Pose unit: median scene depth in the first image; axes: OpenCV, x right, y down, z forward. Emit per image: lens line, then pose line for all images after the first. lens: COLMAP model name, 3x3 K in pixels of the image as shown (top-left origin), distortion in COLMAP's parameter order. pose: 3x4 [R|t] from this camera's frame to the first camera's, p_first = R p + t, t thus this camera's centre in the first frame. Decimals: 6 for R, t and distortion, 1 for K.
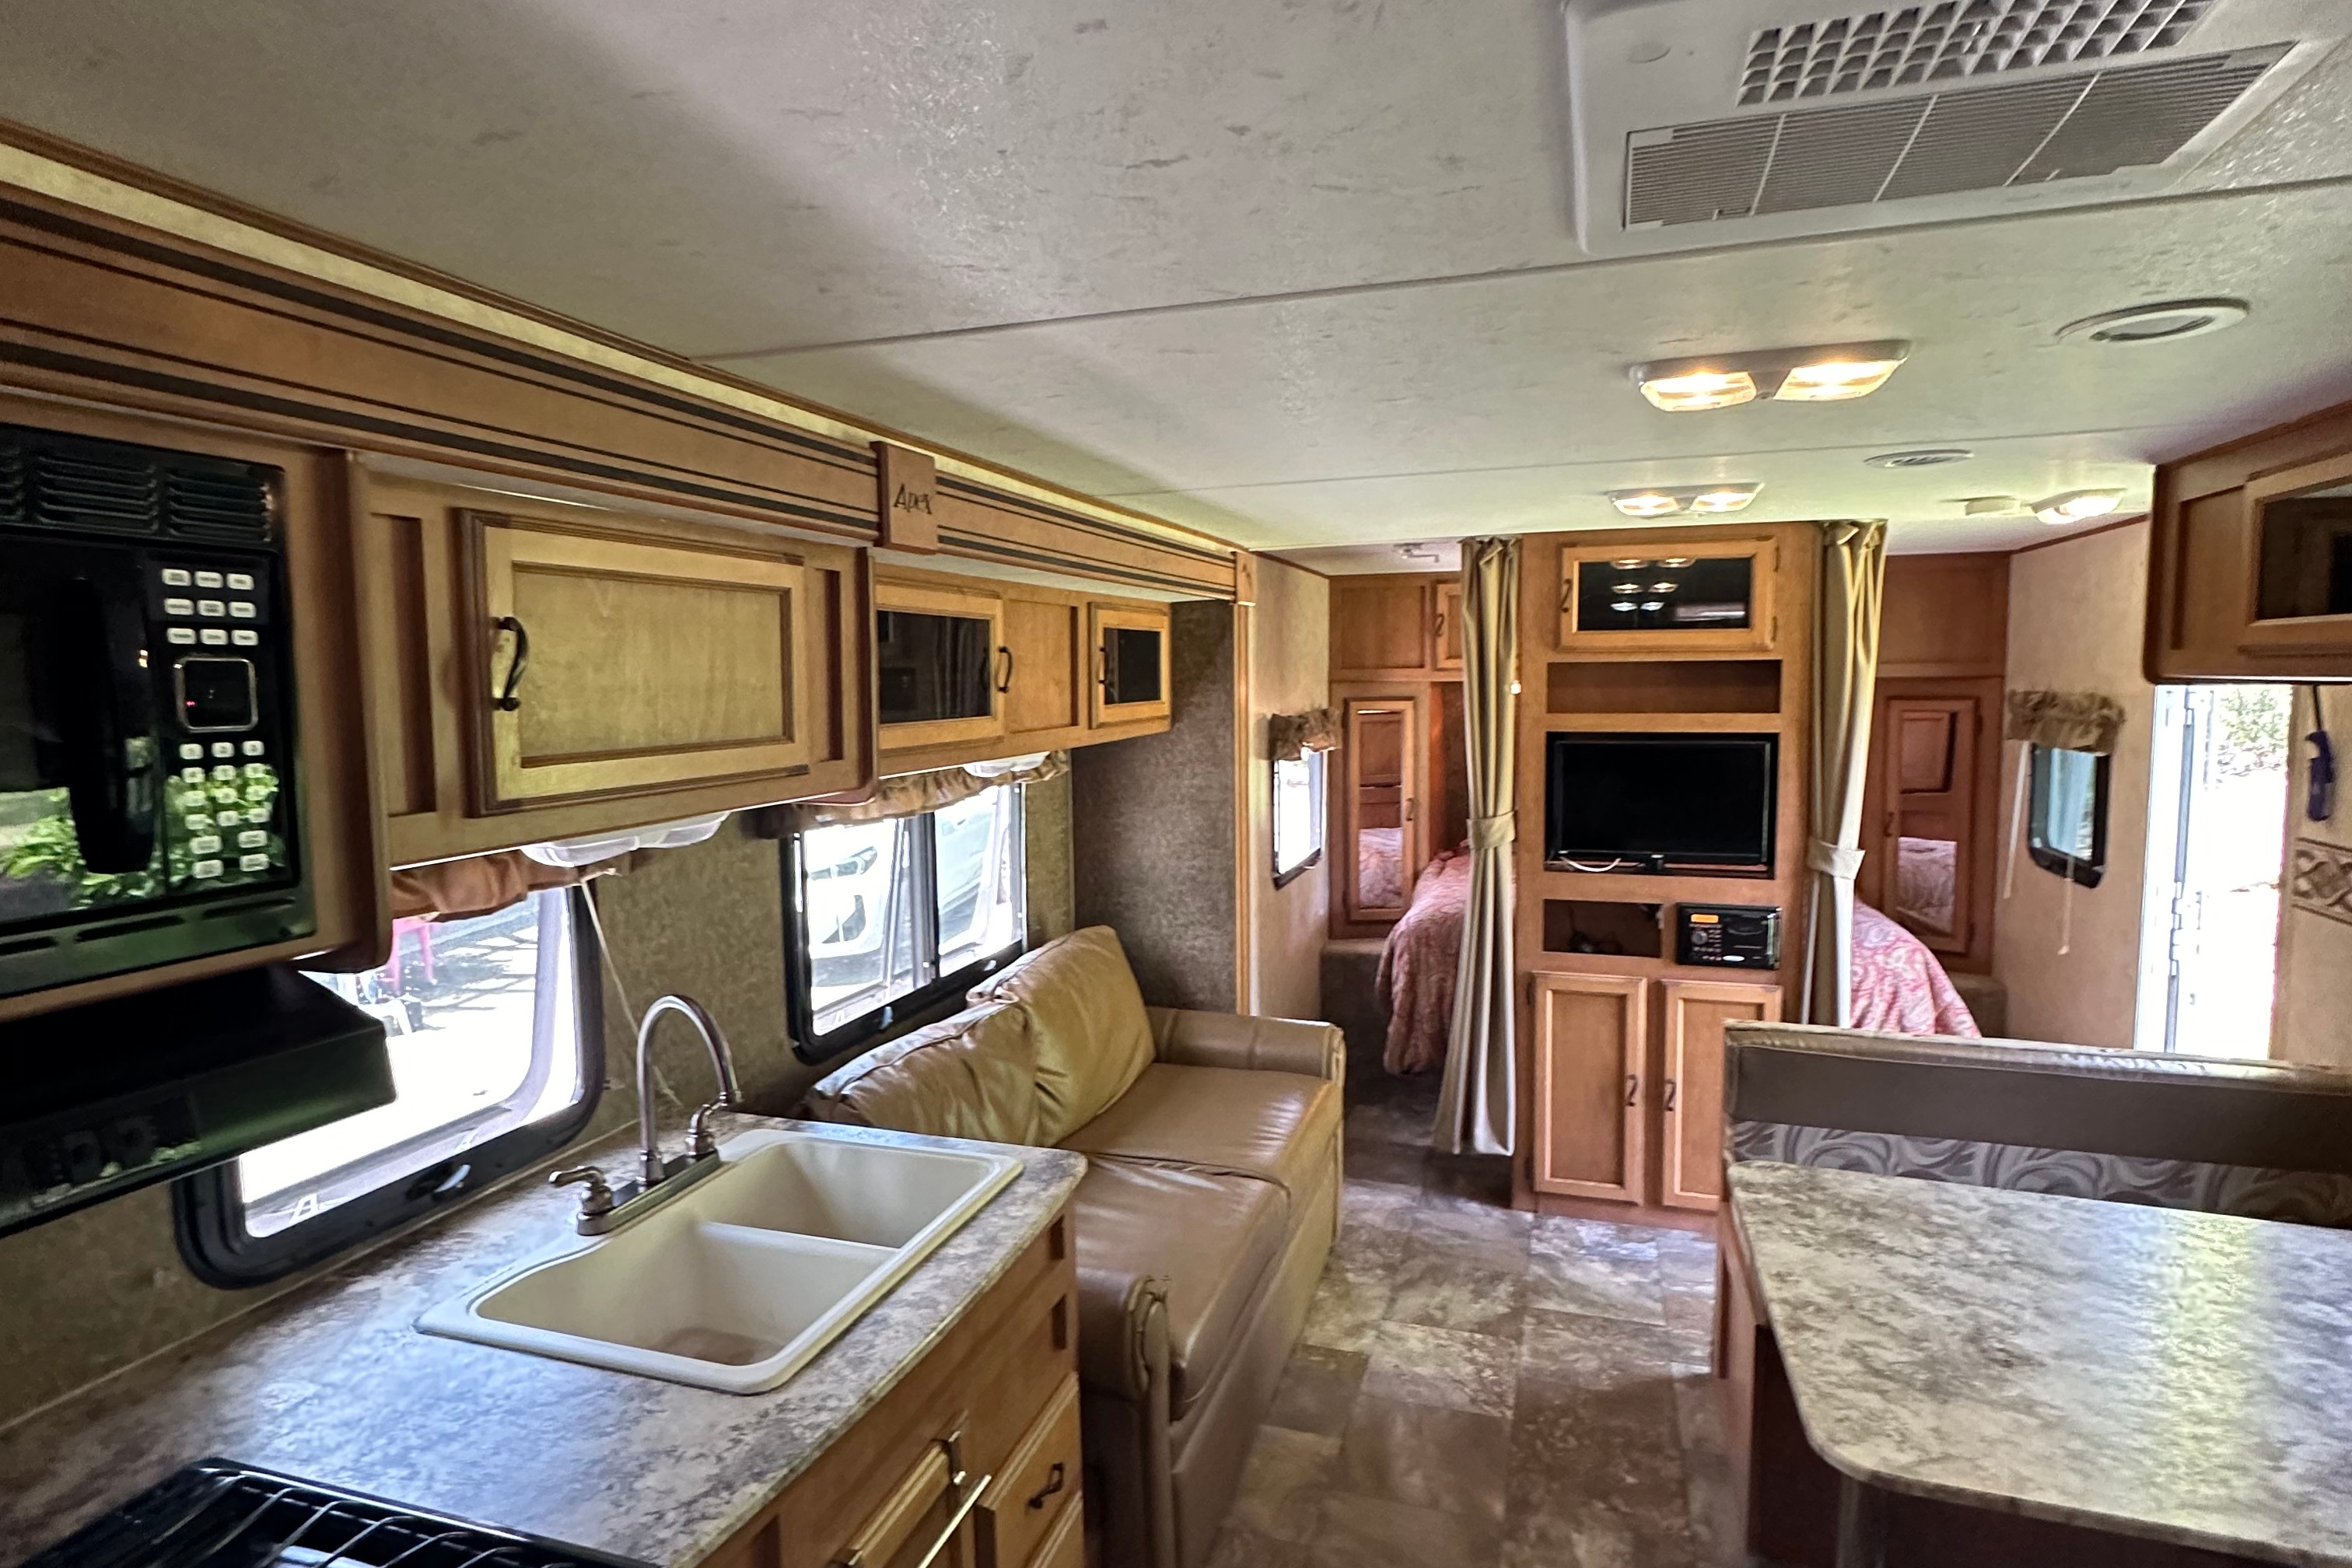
lens RADIAL K [[1256.3, 0, 1176.0], [0, 1256.3, 784.0], [0, 0, 1]] dist [-0.005629, 0.002349]
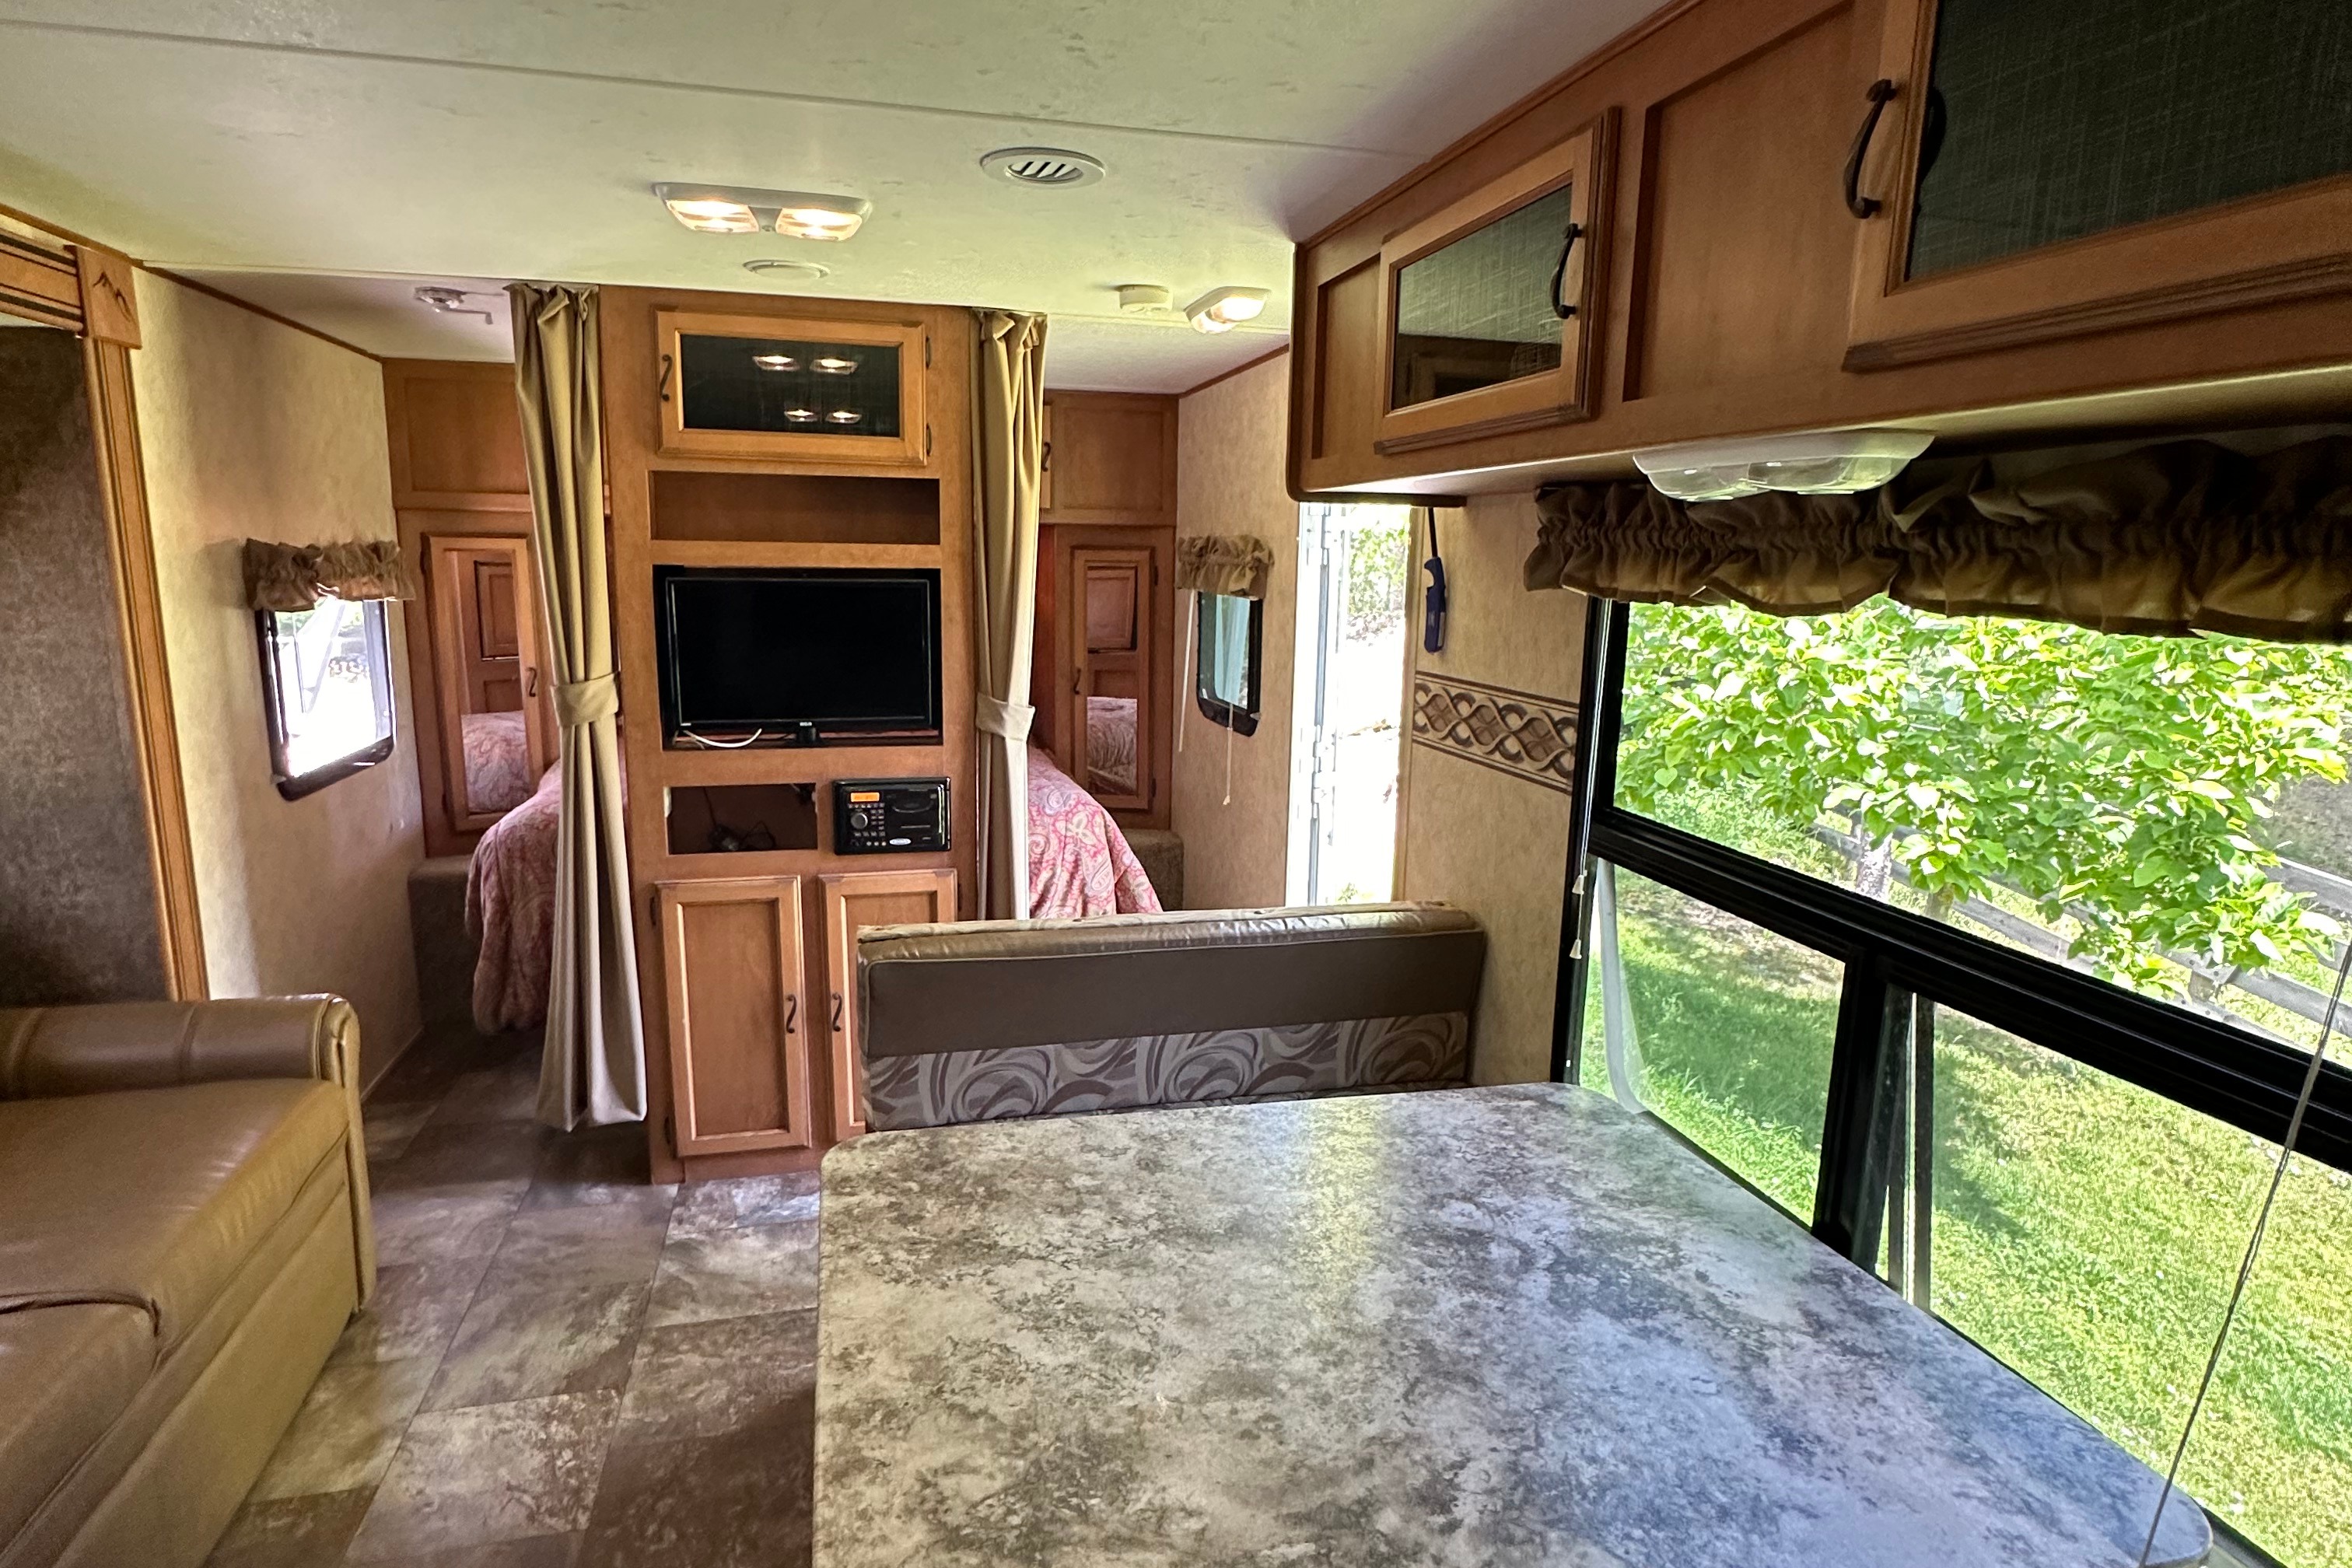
lens RADIAL K [[1256.3, 0, 1176.0], [0, 1256.3, 784.0], [0, 0, 1]] dist [-0.005629, 0.002349]
pose [[0.843104, -0.071297, 0.533003, 0.159485], [0.020685, 0.994738, 0.100342, 0.021184], [-0.537352, -0.073574, 0.840143, 0.206365]]
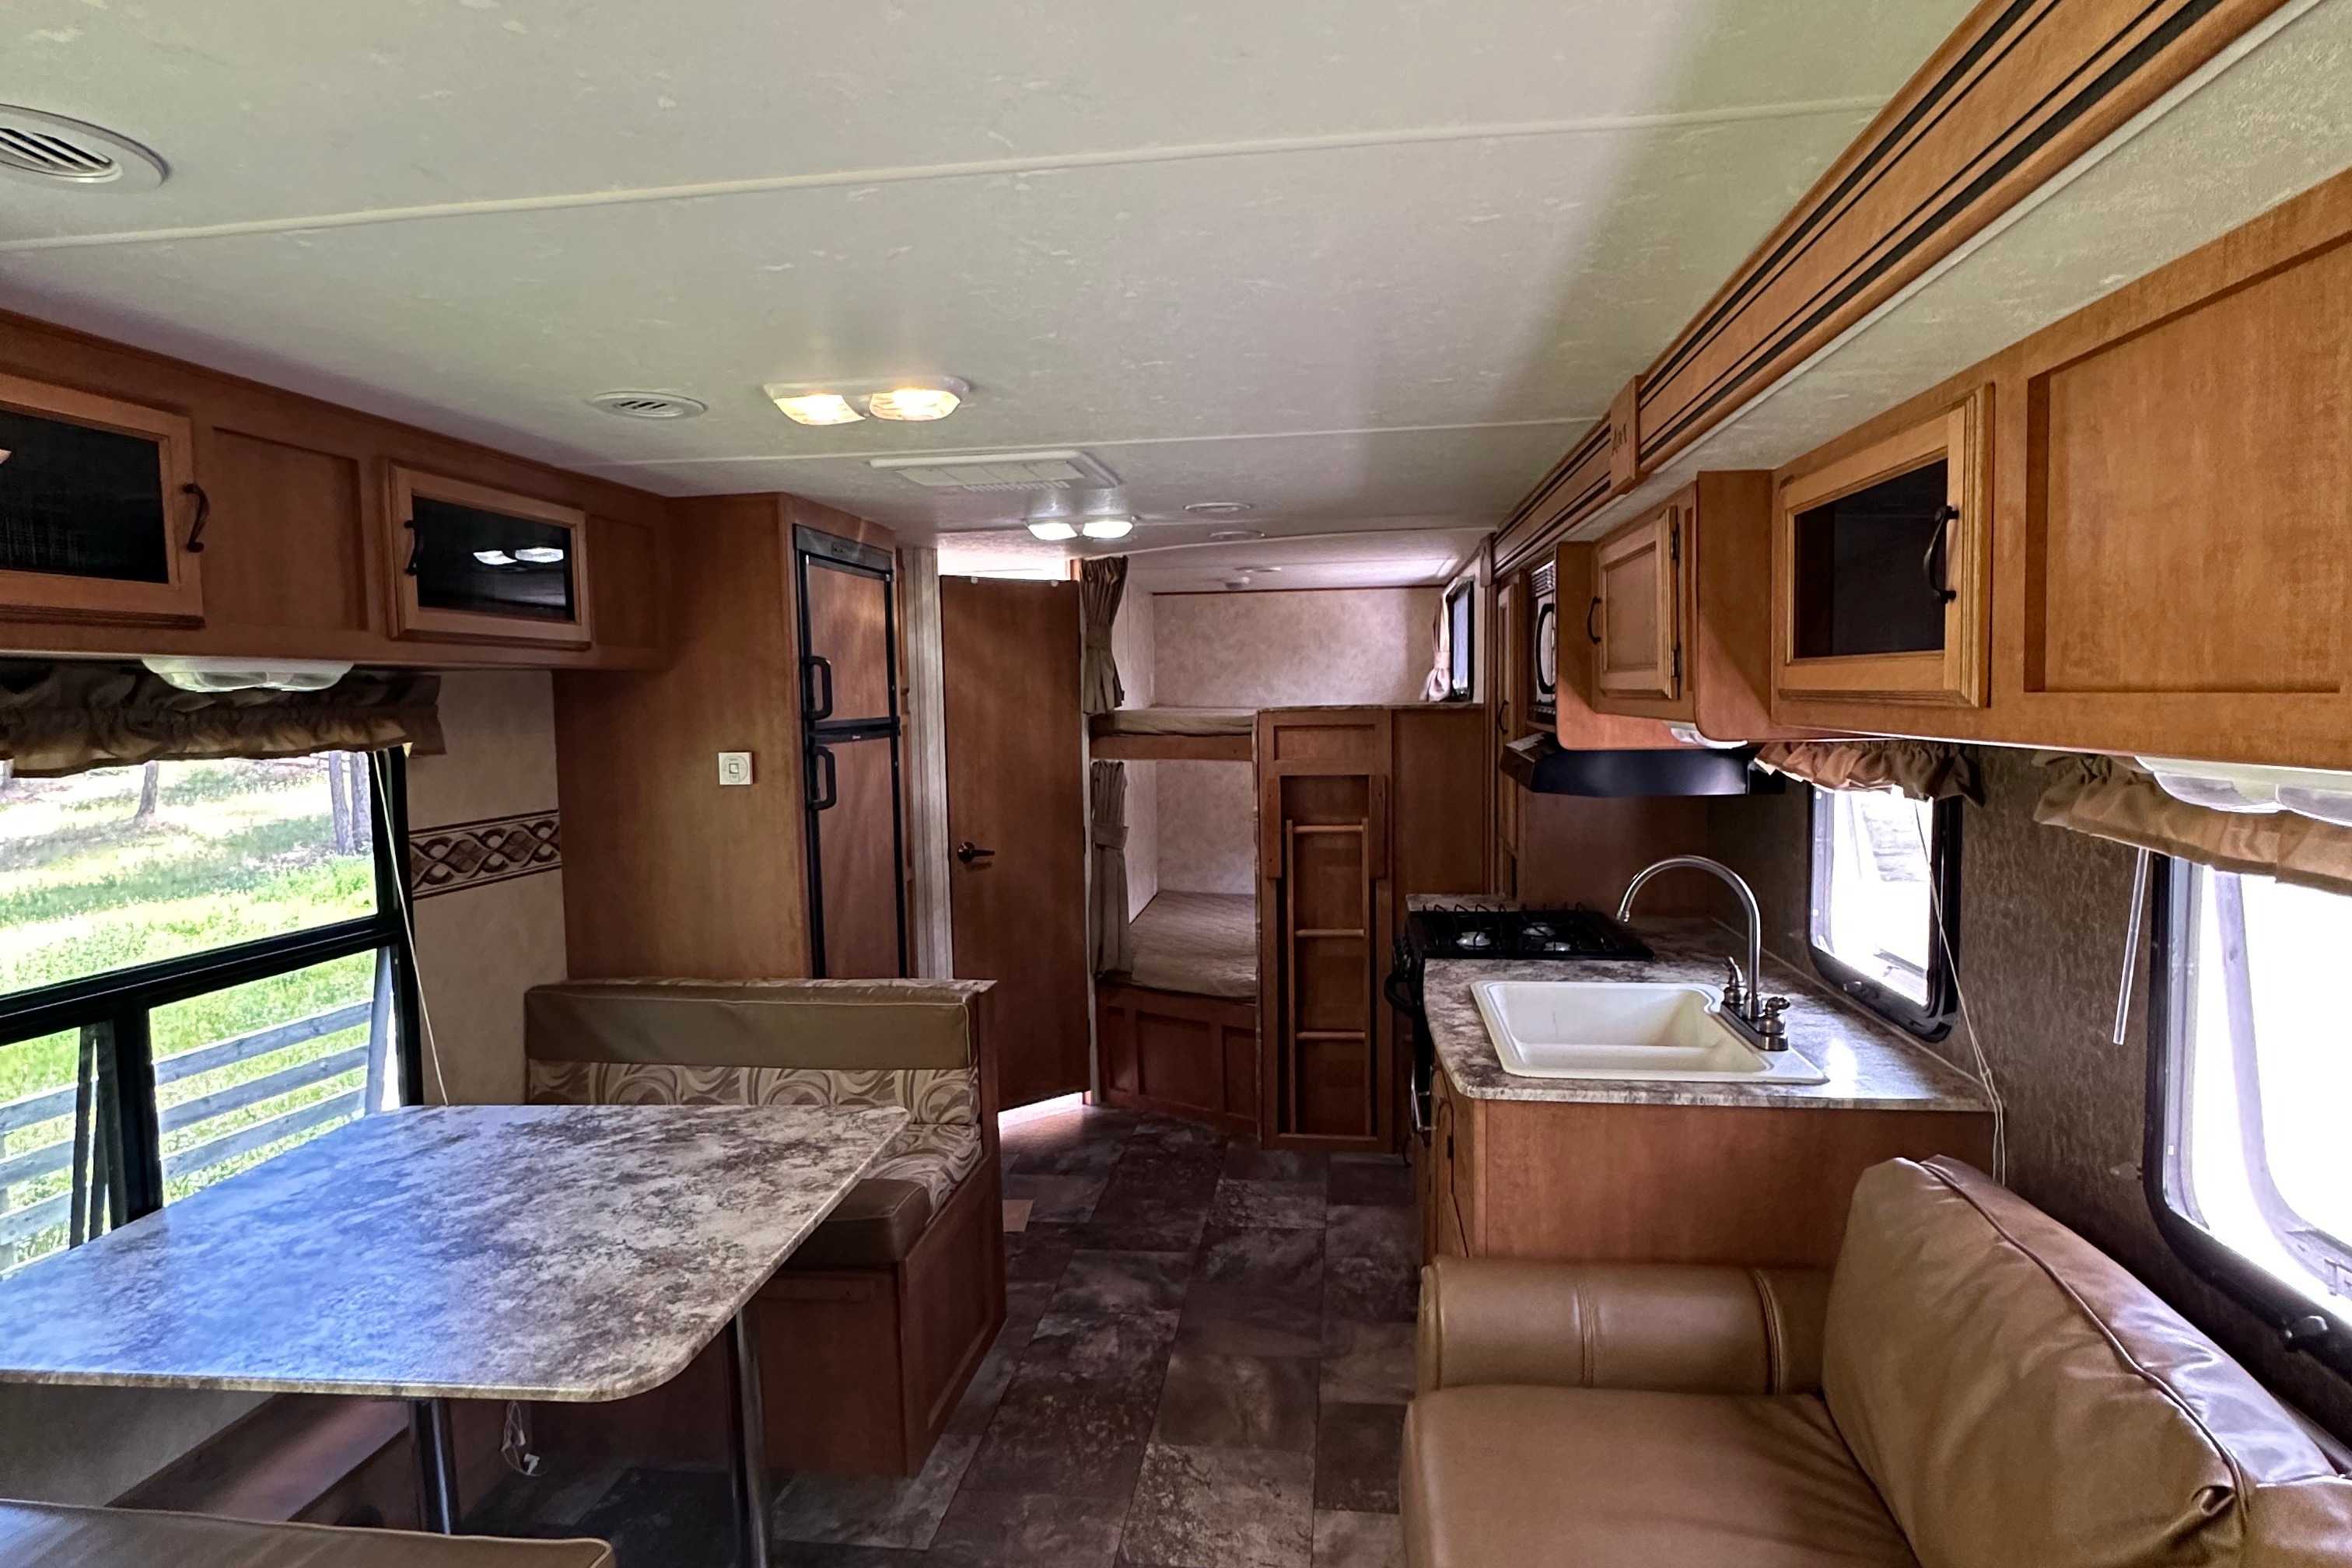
lens RADIAL K [[1256.3, 0, 1176.0], [0, 1256.3, 784.0], [0, 0, 1]] dist [-0.005629, 0.002349]
pose [[-0.983650, 0.044684, -0.174459, 0.180919], [0.016042, 0.986619, 0.162251, -0.064587], [0.179374, 0.156799, -0.971205, 1.059531]]
